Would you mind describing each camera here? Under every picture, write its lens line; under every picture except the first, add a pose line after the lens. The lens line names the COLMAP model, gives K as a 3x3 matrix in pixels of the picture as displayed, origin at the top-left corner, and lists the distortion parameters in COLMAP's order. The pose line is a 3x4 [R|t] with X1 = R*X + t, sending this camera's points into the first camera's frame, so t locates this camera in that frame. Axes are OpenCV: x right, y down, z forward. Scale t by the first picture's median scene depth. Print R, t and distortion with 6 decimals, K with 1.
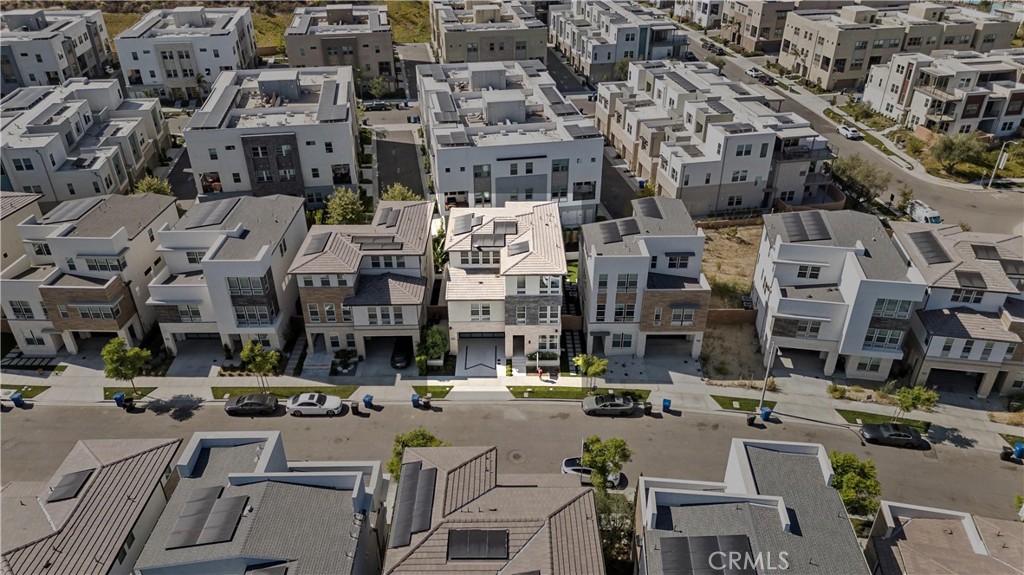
lens RADIAL K [[716.2, 0, 512.0], [0, 716.2, 287.5], [0, 0, 1]] dist [0.066287, -0.063441]
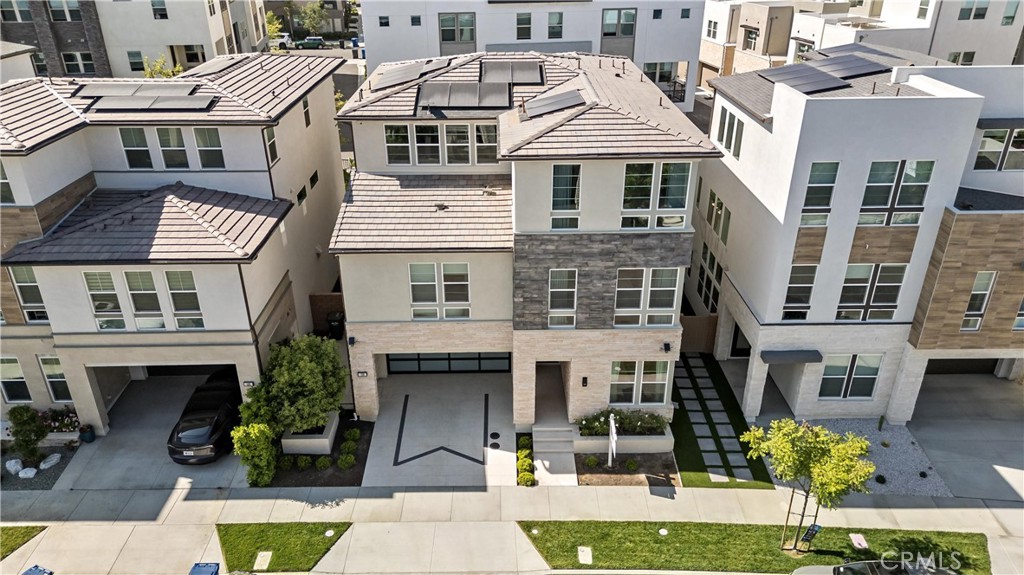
lens RADIAL K [[716.2, 0, 512.0], [0, 716.2, 287.5], [0, 0, 1]] dist [0.066287, -0.063441]
pose [[0.999933, -0.002929, 0.011168, -0.013788], [0.003806, 0.996845, -0.079283, 0.058614], [-0.010901, 0.079321, 0.996790, 0.658745]]
